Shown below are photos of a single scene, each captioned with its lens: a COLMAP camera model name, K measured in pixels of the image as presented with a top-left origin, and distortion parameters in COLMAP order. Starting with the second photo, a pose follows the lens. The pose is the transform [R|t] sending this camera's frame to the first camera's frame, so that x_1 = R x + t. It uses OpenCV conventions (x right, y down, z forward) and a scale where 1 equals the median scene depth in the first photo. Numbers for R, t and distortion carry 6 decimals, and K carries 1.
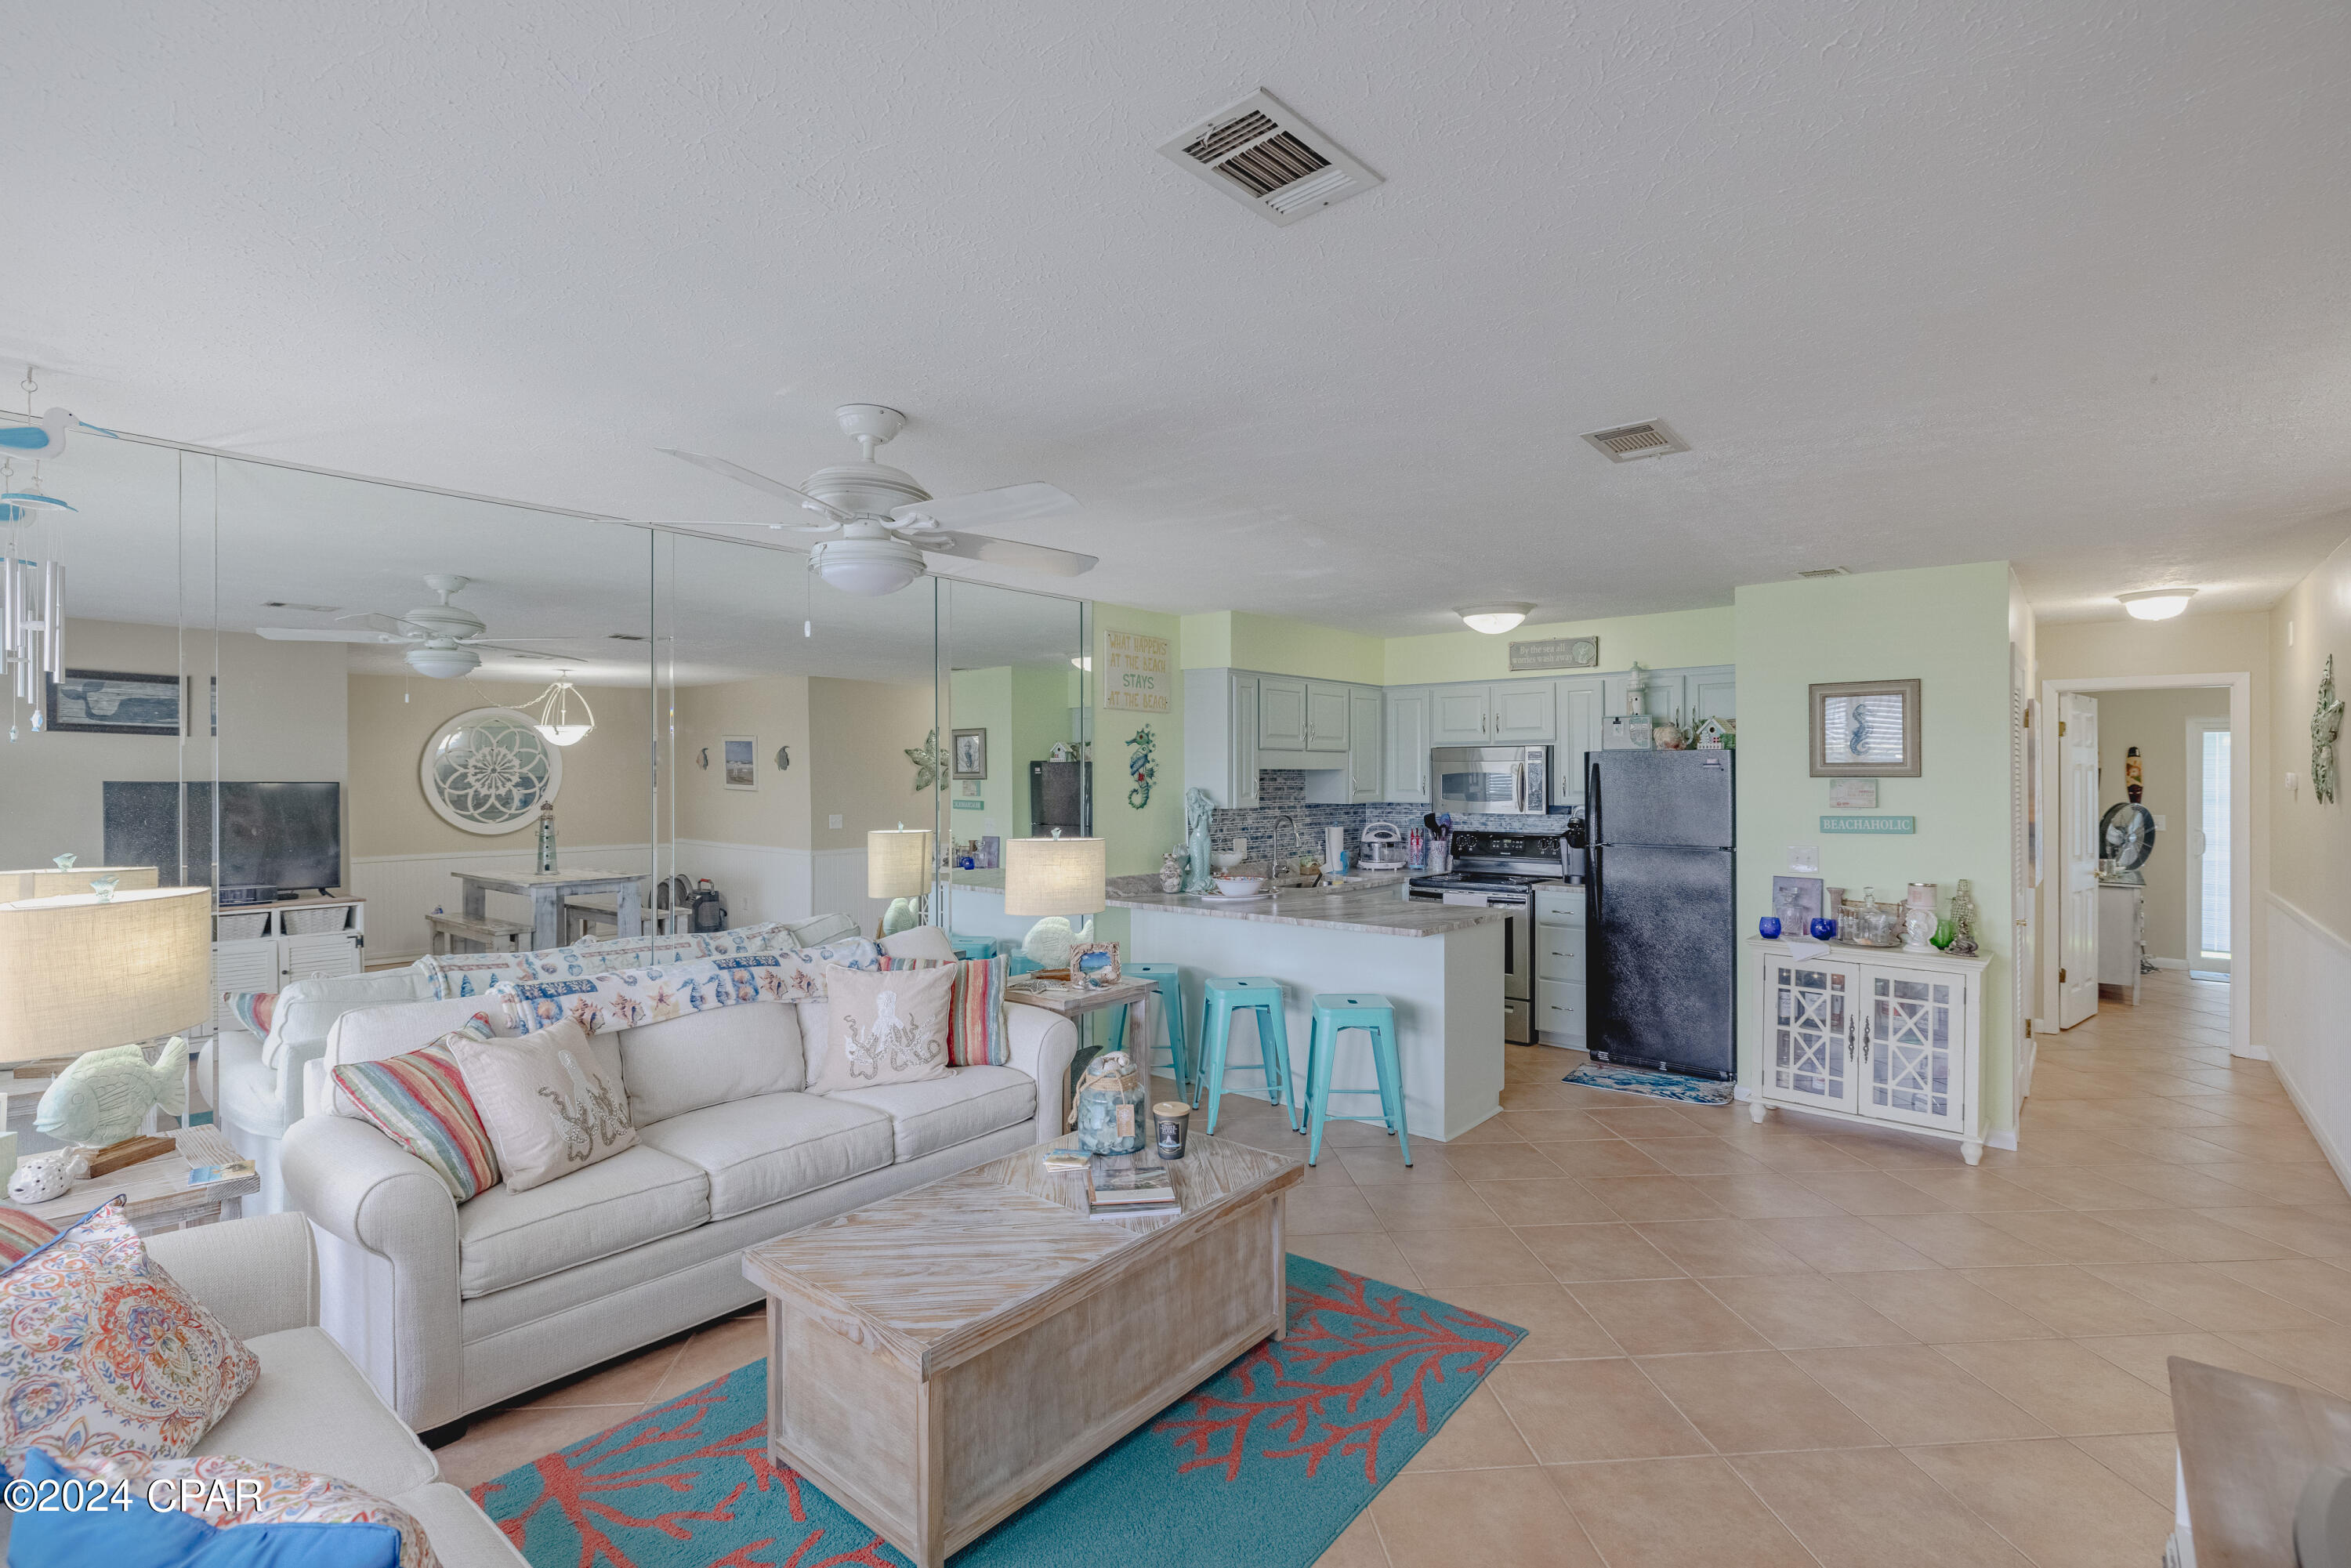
lens RADIAL K [[1091.5, 0, 1178.5], [0, 1091.5, 777.6], [0, 0, 1]] dist [-0.008590, 0.000293]
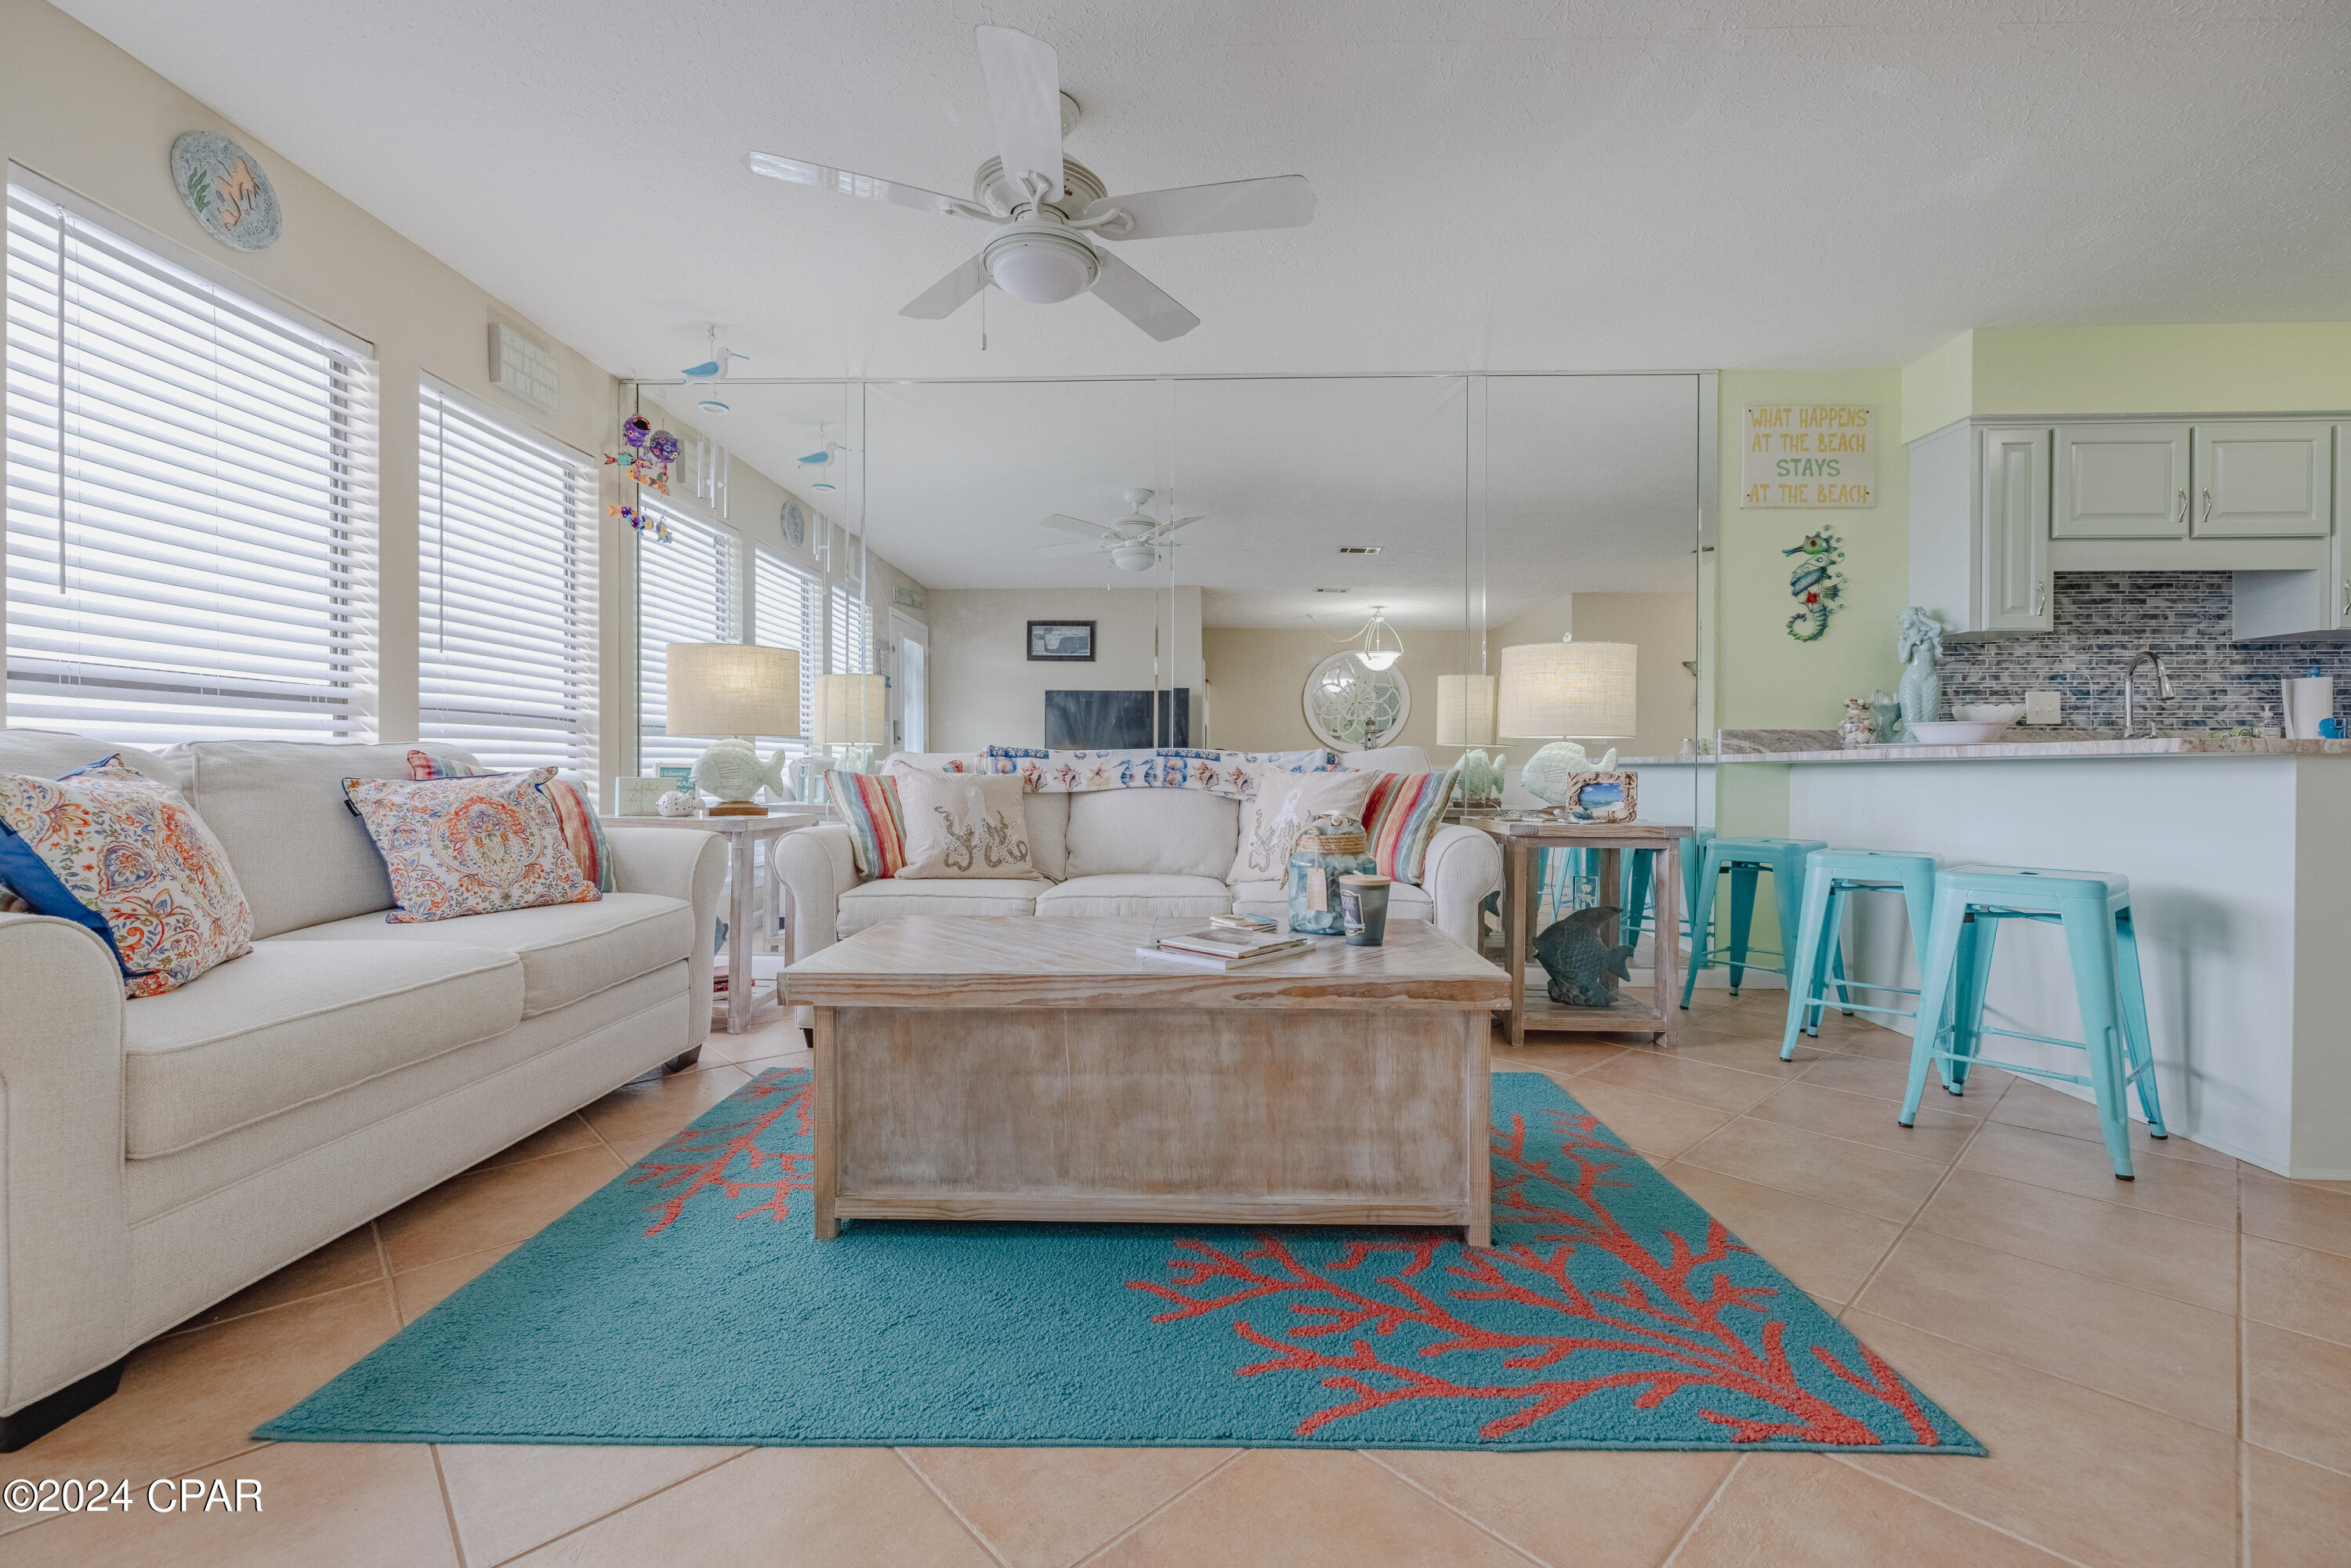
lens RADIAL K [[984.8, 0, 1170.0], [0, 984.8, 780.6], [0, 0, 1]] dist [-0.001327, 0.000426]
pose [[0.615290, 0.008308, -0.788257, 0.371821], [-0.004978, 0.999965, 0.006653, 0.200718], [0.788285, -0.000170, 0.615310, 0.420794]]
